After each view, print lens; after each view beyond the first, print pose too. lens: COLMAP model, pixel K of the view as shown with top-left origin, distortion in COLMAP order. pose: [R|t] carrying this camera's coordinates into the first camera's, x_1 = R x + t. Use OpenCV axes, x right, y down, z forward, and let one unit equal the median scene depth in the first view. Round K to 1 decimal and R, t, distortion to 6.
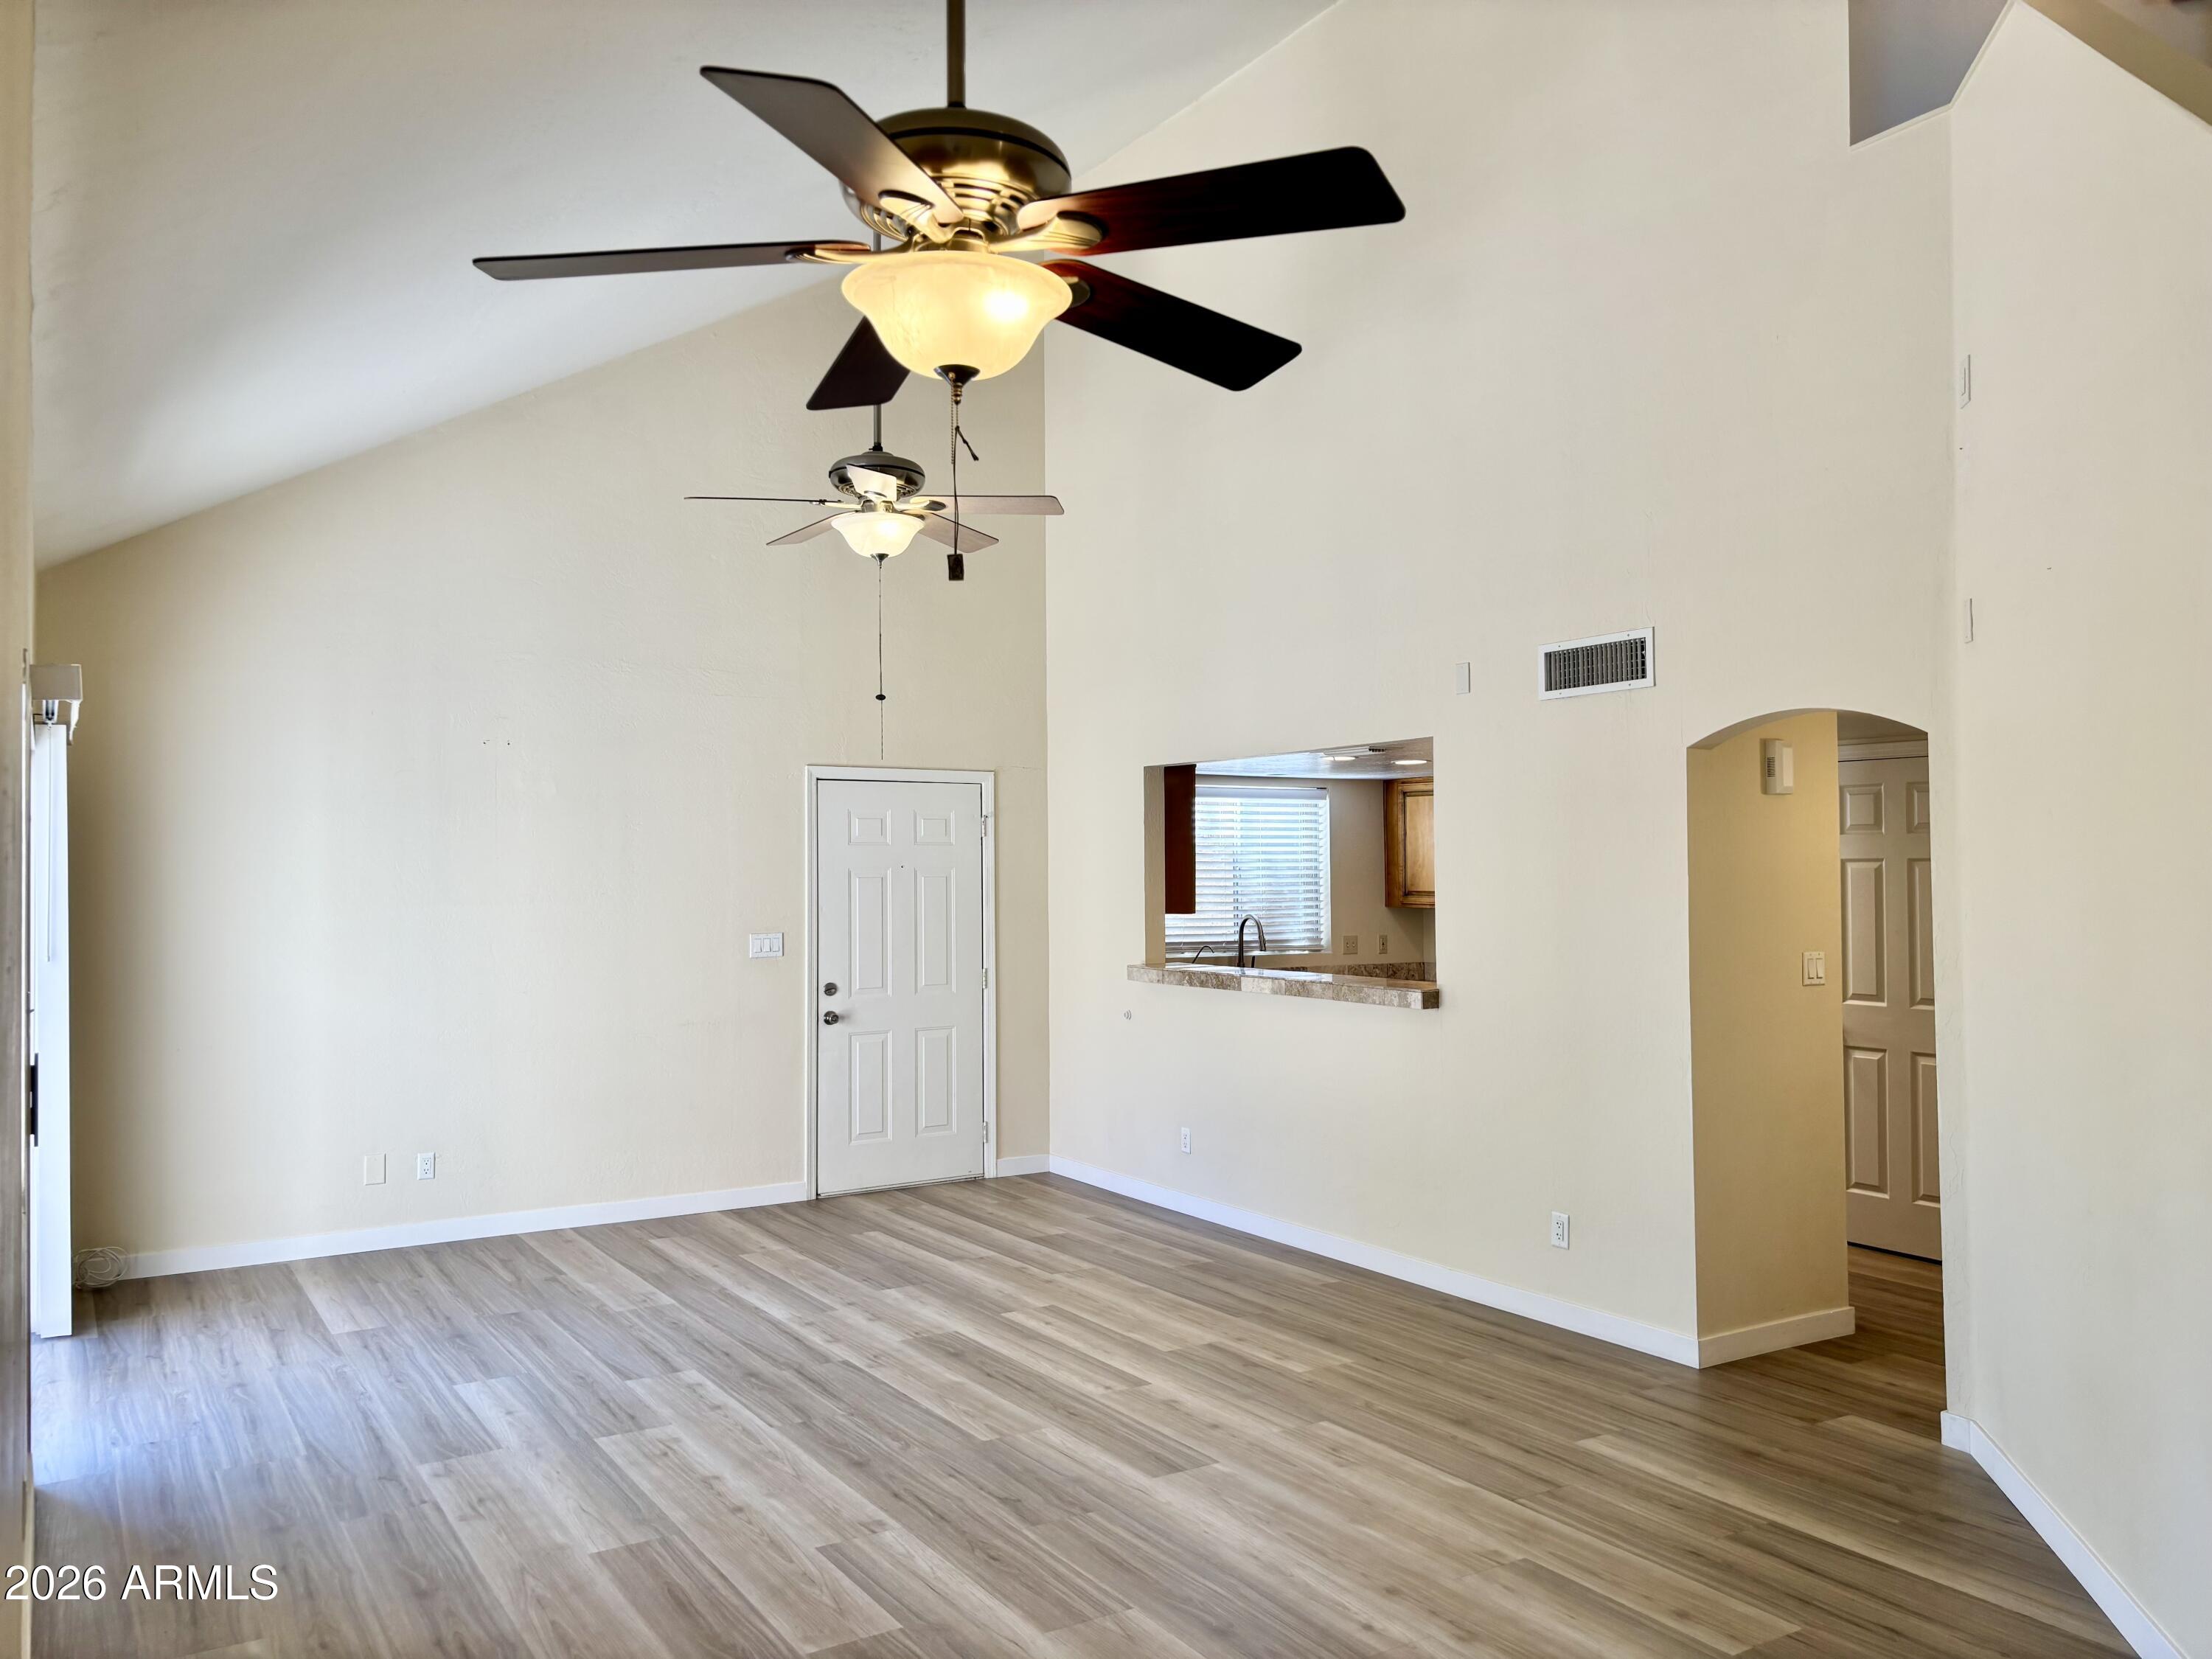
lens RADIAL K [[1694.3, 0, 1097.4], [0, 1694.3, 839.2], [0, 0, 1]] dist [-0.000217, 0.097860]
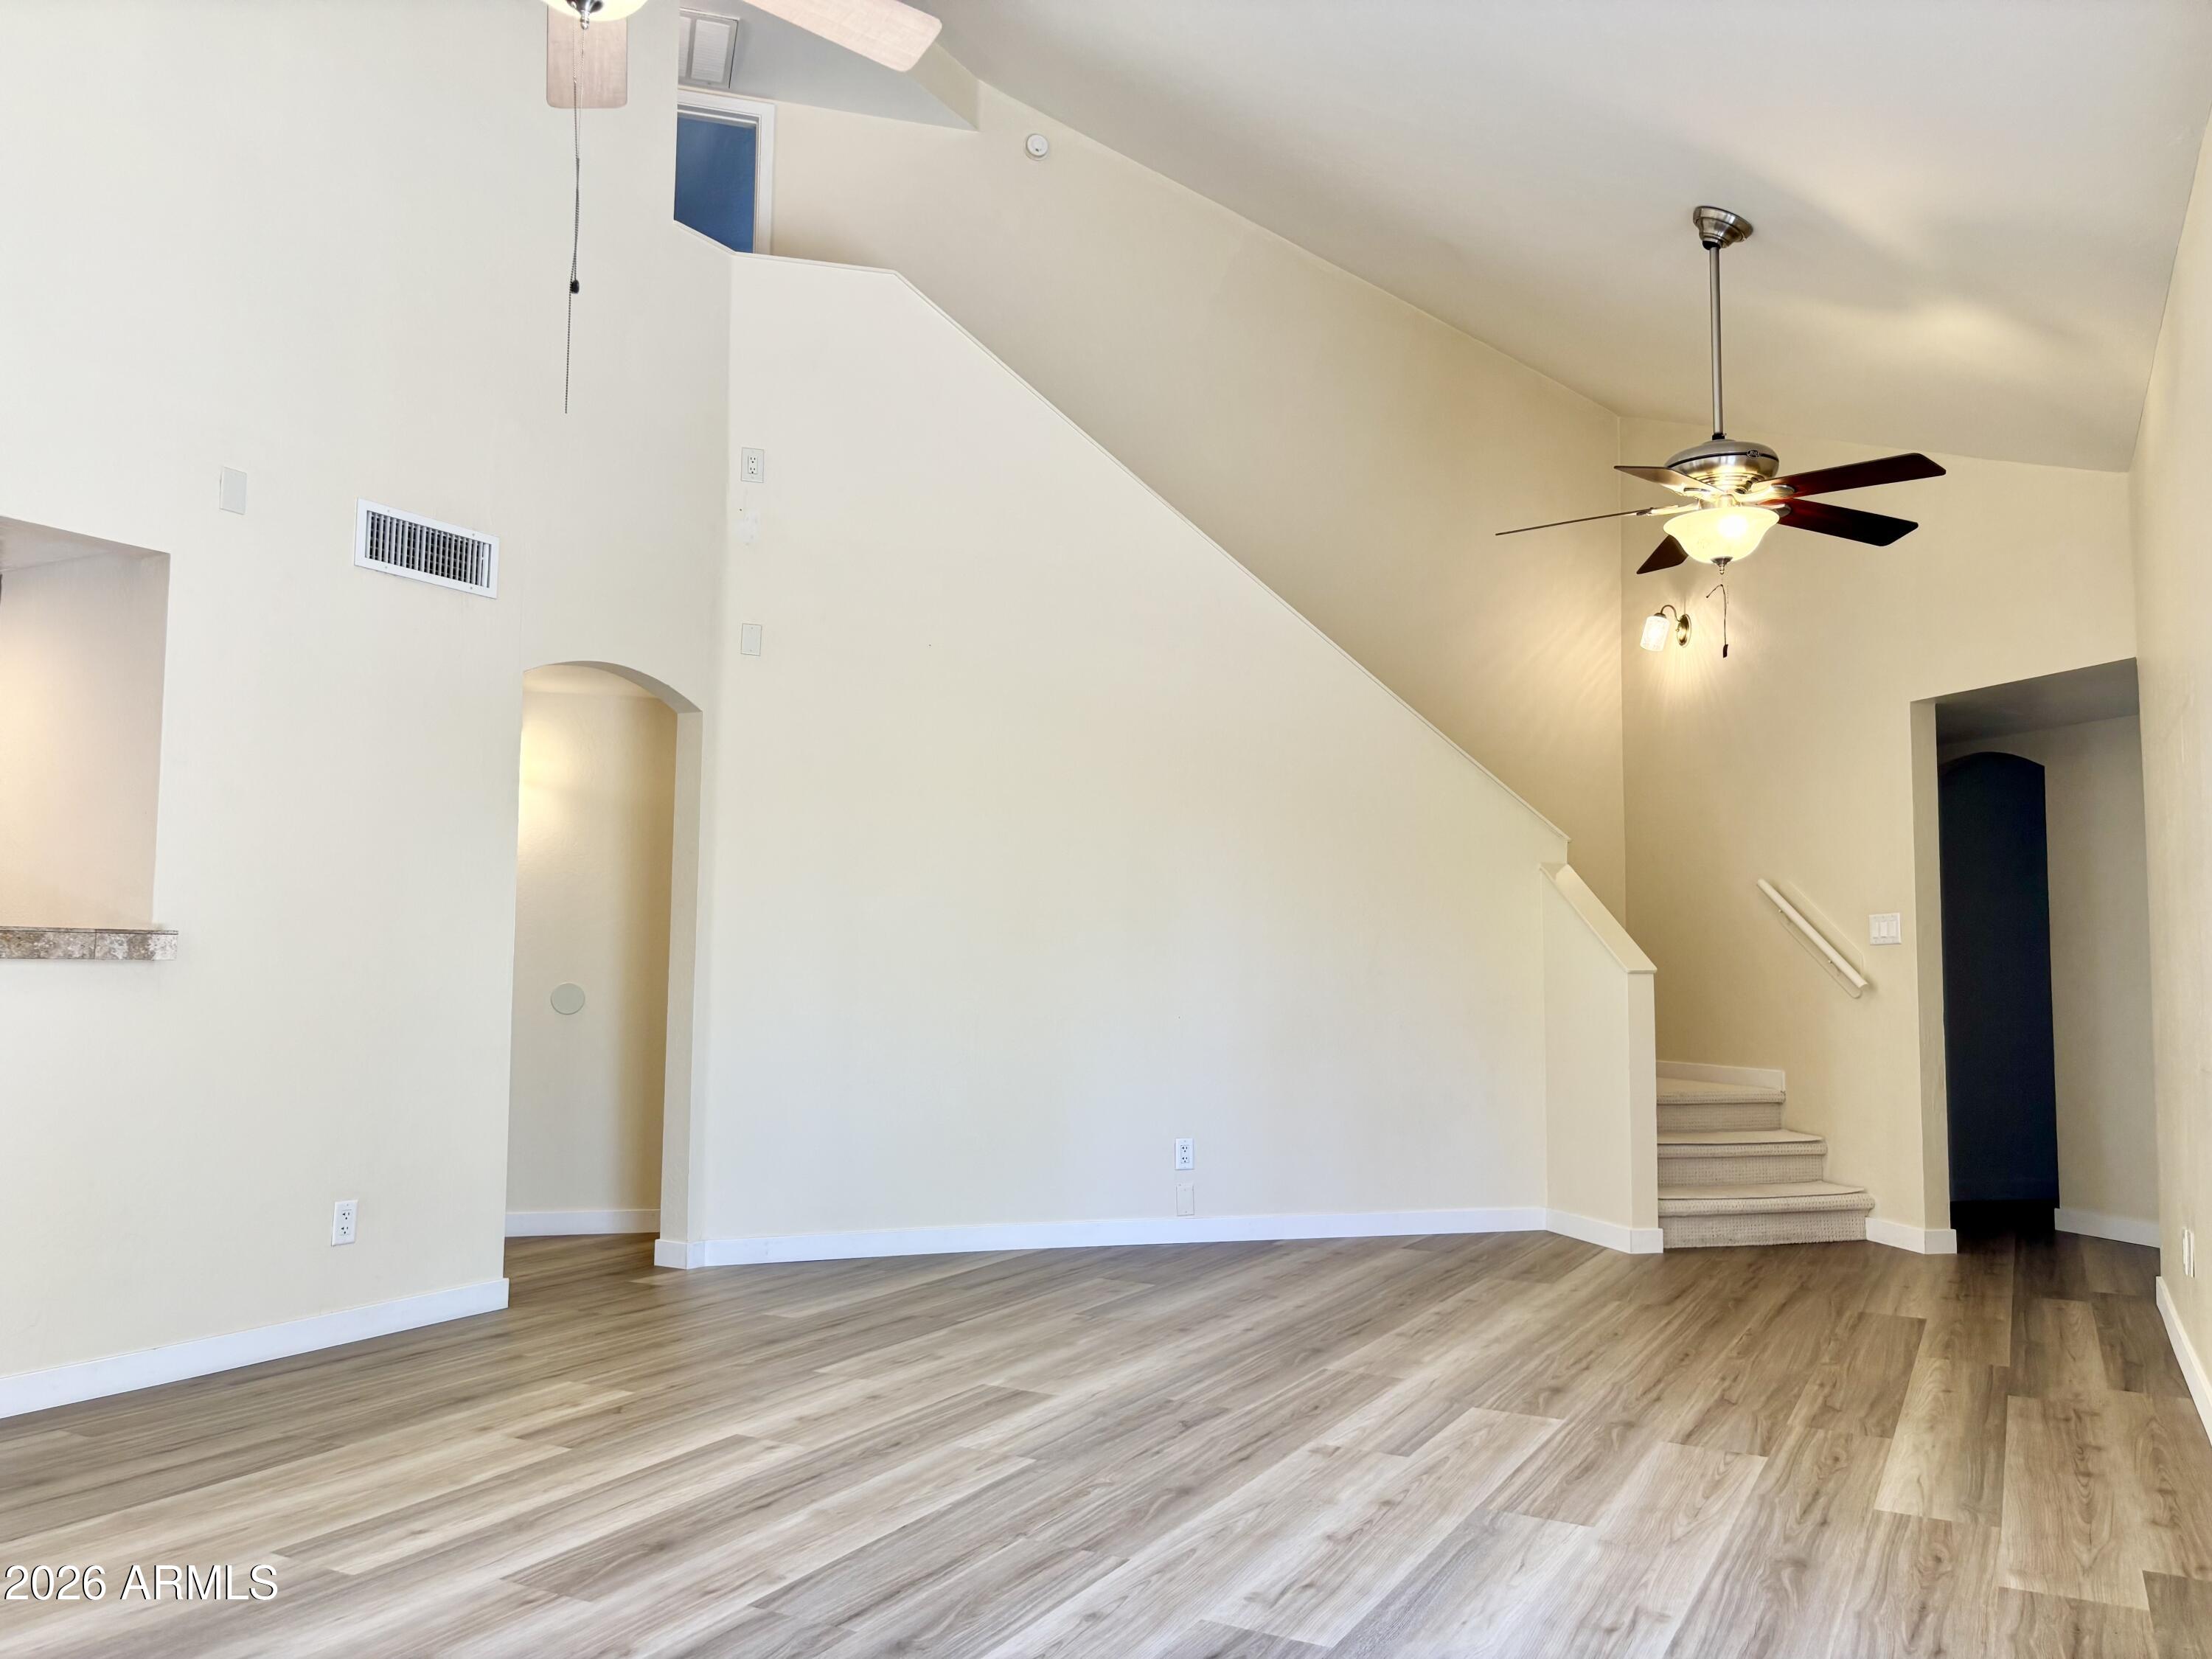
lens RADIAL K [[1694.3, 0, 1097.4], [0, 1694.3, 839.2], [0, 0, 1]] dist [-0.000217, 0.097860]
pose [[-0.495405, 0.064792, 0.866242, -0.781049], [-0.026650, 0.995611, -0.089709, 0.143178], [-0.868253, -0.067528, -0.491504, 1.395452]]
